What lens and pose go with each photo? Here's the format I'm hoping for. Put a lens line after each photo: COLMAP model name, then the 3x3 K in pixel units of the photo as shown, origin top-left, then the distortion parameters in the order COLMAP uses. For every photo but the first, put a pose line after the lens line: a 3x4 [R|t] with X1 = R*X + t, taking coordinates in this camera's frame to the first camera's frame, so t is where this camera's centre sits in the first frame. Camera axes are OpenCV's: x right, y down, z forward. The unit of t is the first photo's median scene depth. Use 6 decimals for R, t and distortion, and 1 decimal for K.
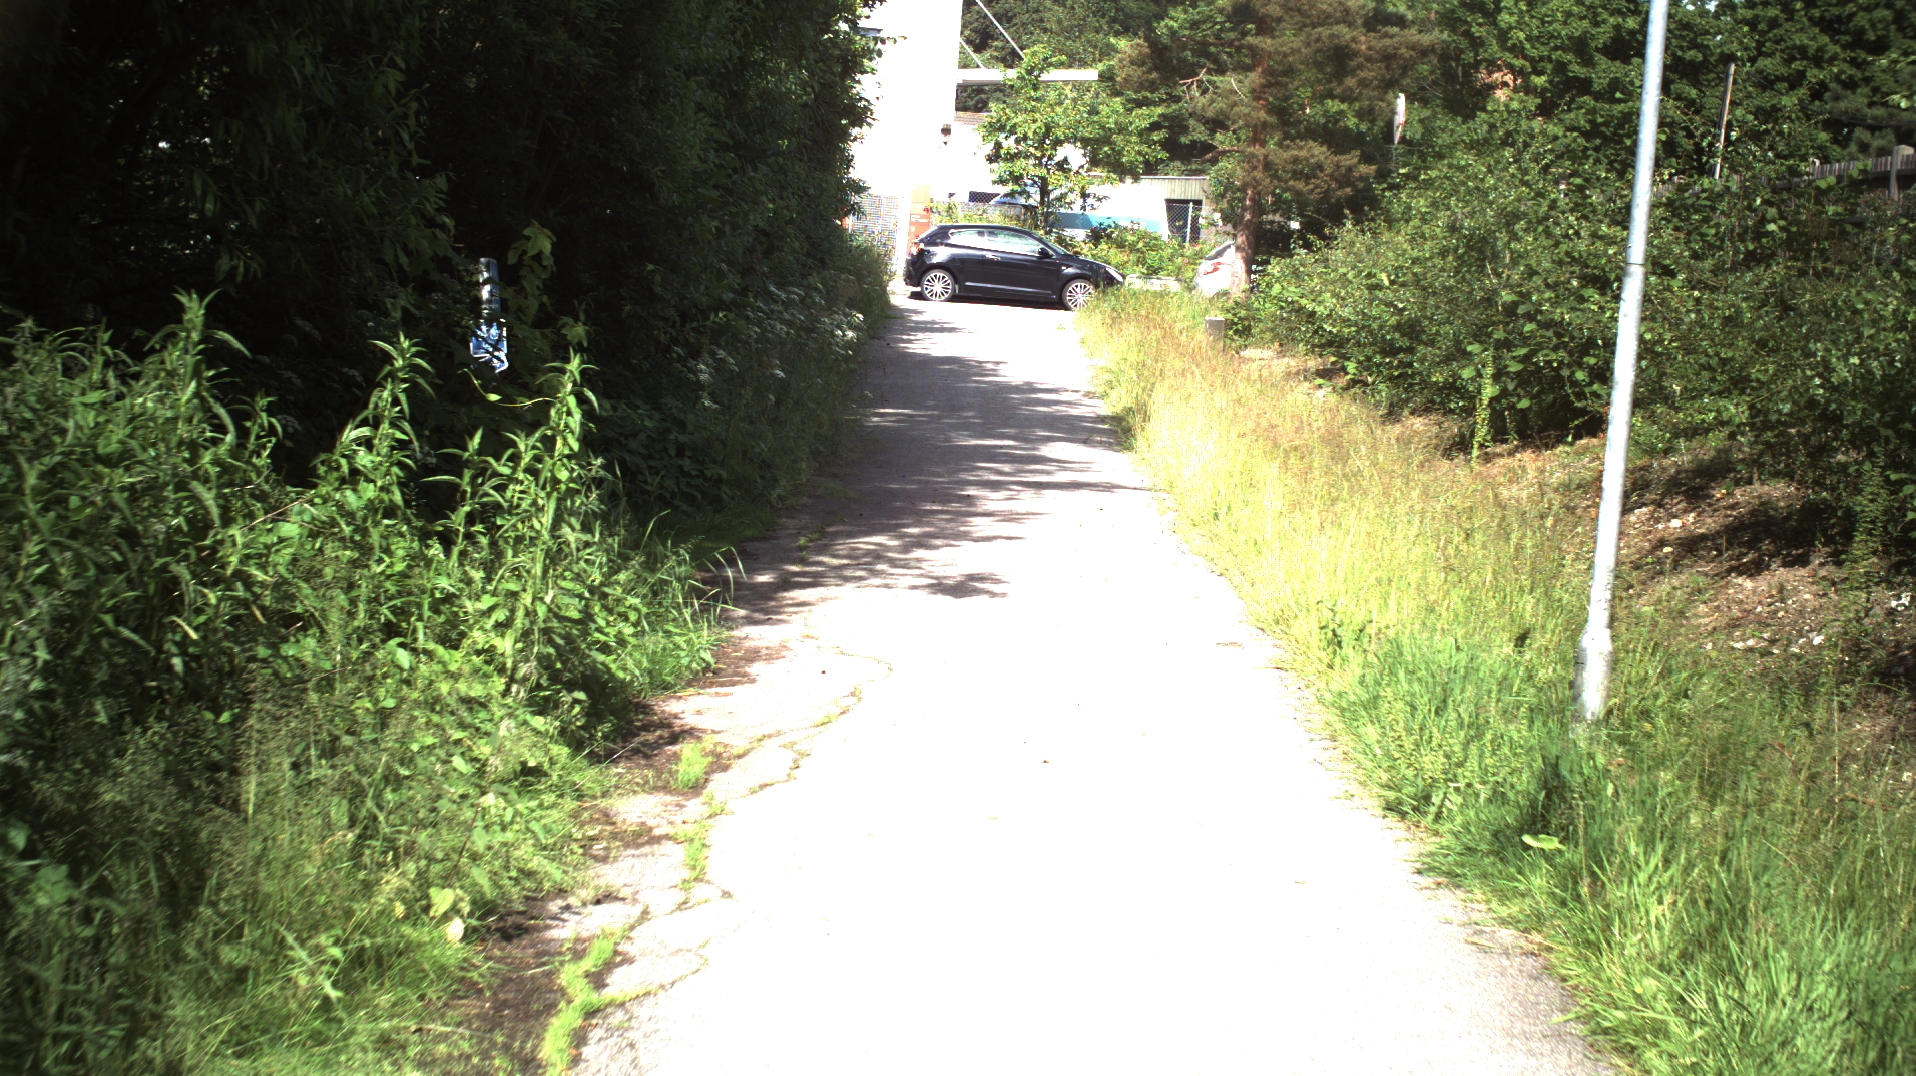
lens RADIAL K [[3389.9, 0, 958.0], [0, 3389.9, 538.0], [0, 0, 1]] dist [-0.294001, 0.303252]
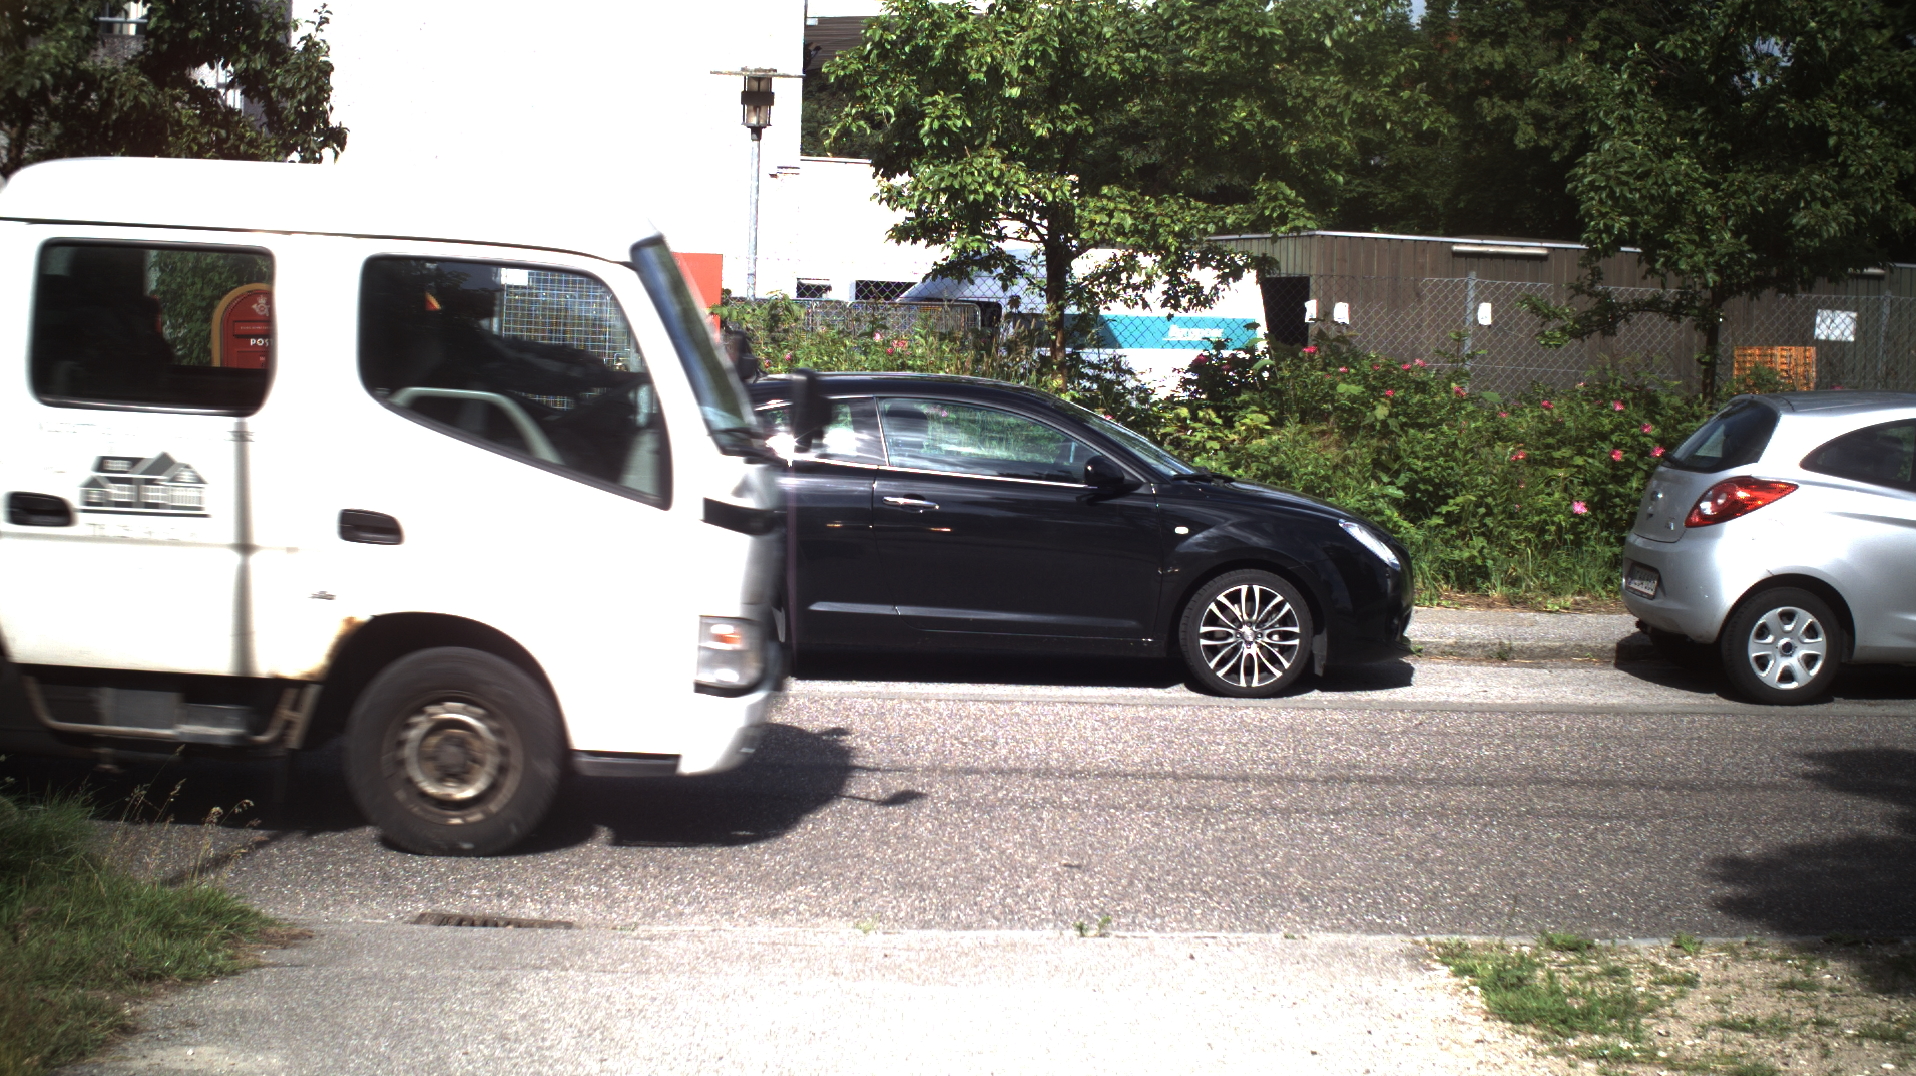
lens RADIAL K [[3389.9, 0, 958.0], [0, 3389.9, 538.0], [0, 0, 1]] dist [-0.294001, 0.303252]
pose [[0.998664, -0.045747, 0.024041, 0.007568], [0.046442, 0.998494, -0.029204, -0.072923], [-0.022669, 0.030282, 0.999284, 0.742975]]
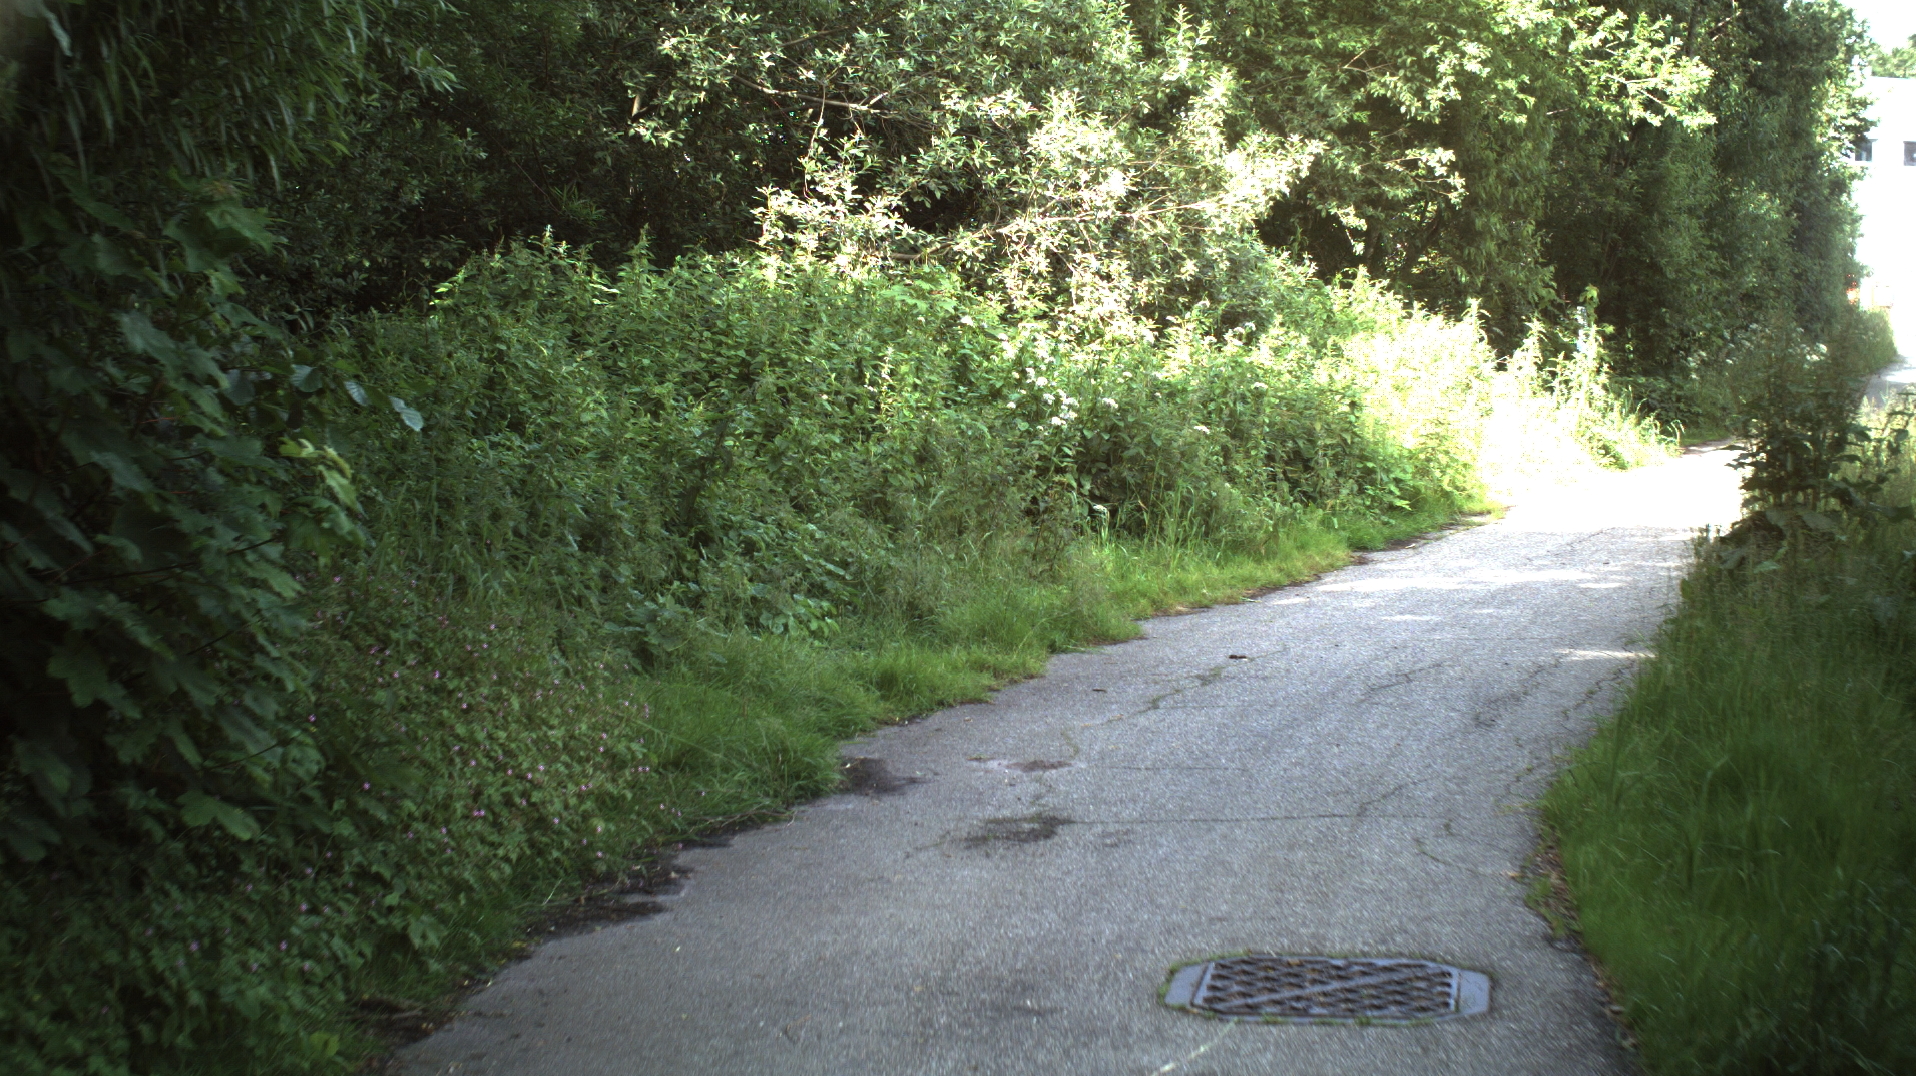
lens RADIAL K [[3389.9, 0, 958.0], [0, 3389.9, 538.0], [0, 0, 1]] dist [-0.294001, 0.303252]
pose [[0.942224, -0.016626, -0.334570, 0.055760], [0.006905, 0.999519, -0.030223, 0.035498], [0.334912, 0.026166, 0.941886, -0.318067]]
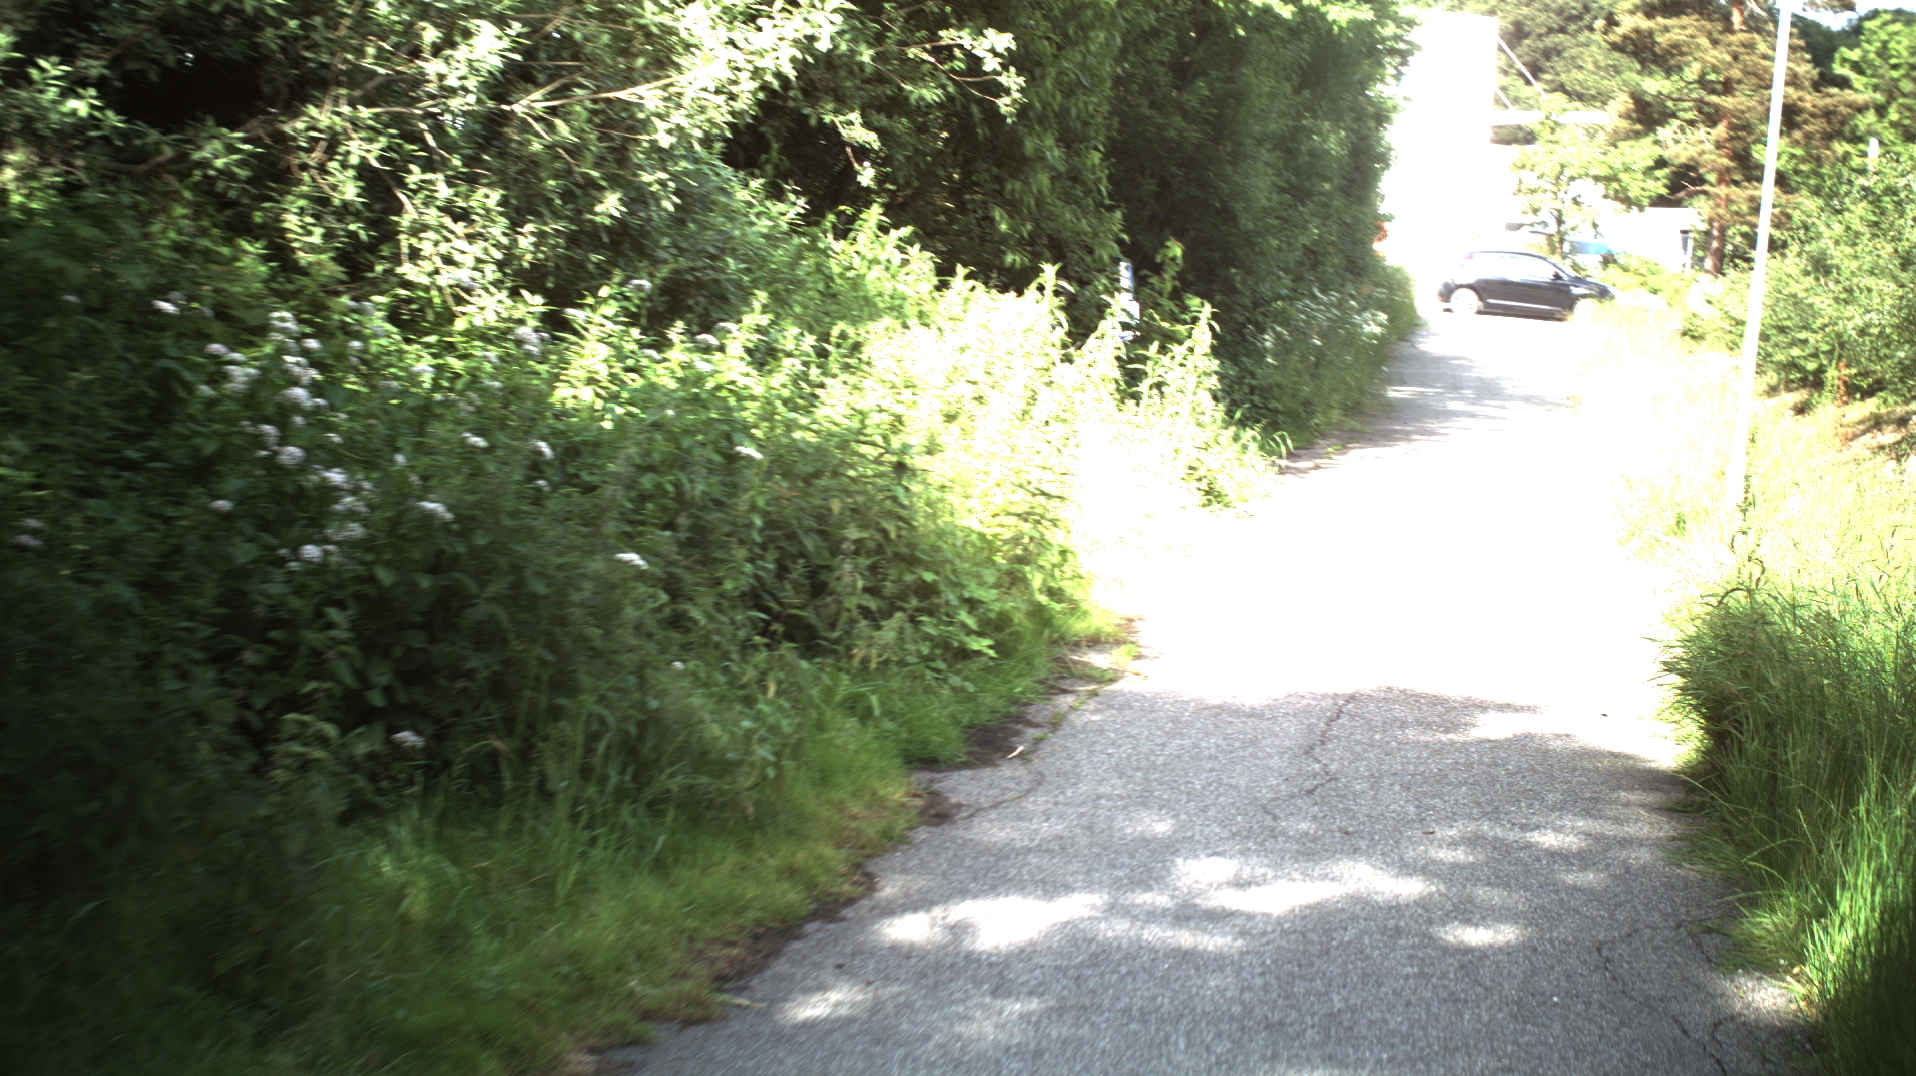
lens RADIAL K [[3389.9, 0, 958.0], [0, 3389.9, 538.0], [0, 0, 1]] dist [-0.294001, 0.303252]
pose [[0.986564, 0.018239, -0.162355, 0.011131], [-0.019436, 0.999794, -0.005789, 0.016033], [0.162216, 0.008867, 0.986715, -0.161657]]
